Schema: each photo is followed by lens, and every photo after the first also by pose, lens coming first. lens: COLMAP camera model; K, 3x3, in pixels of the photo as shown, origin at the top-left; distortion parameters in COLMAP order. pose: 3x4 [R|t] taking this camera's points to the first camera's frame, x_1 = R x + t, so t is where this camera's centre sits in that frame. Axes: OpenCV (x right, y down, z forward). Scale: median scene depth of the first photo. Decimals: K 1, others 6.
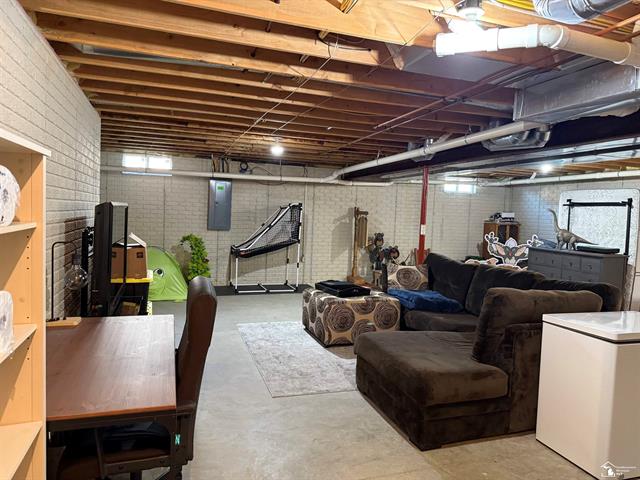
lens RADIAL K [[448.5, 0, 318.0], [0, 448.5, 238.8], [0, 0, 1]] dist [0.003045, -0.002897]
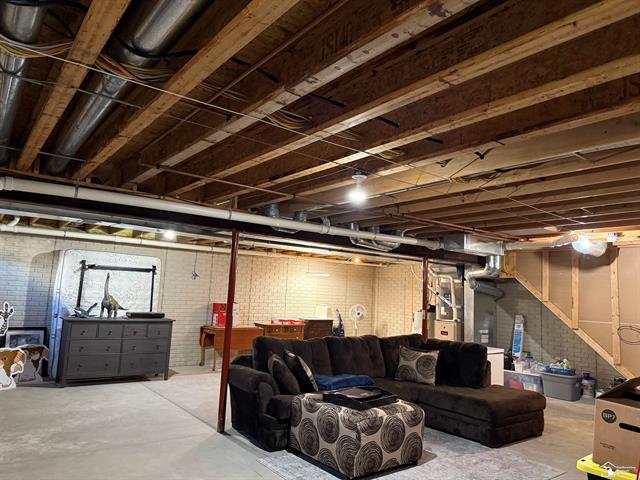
lens RADIAL K [[448.5, 0, 318.0], [0, 448.5, 238.8], [0, 0, 1]] dist [0.003045, -0.002897]
pose [[-0.338509, 0.058255, 0.939158, -0.501356], [-0.006862, 0.997902, -0.064372, -0.087930], [-0.940938, -0.028235, -0.337399, 0.993316]]
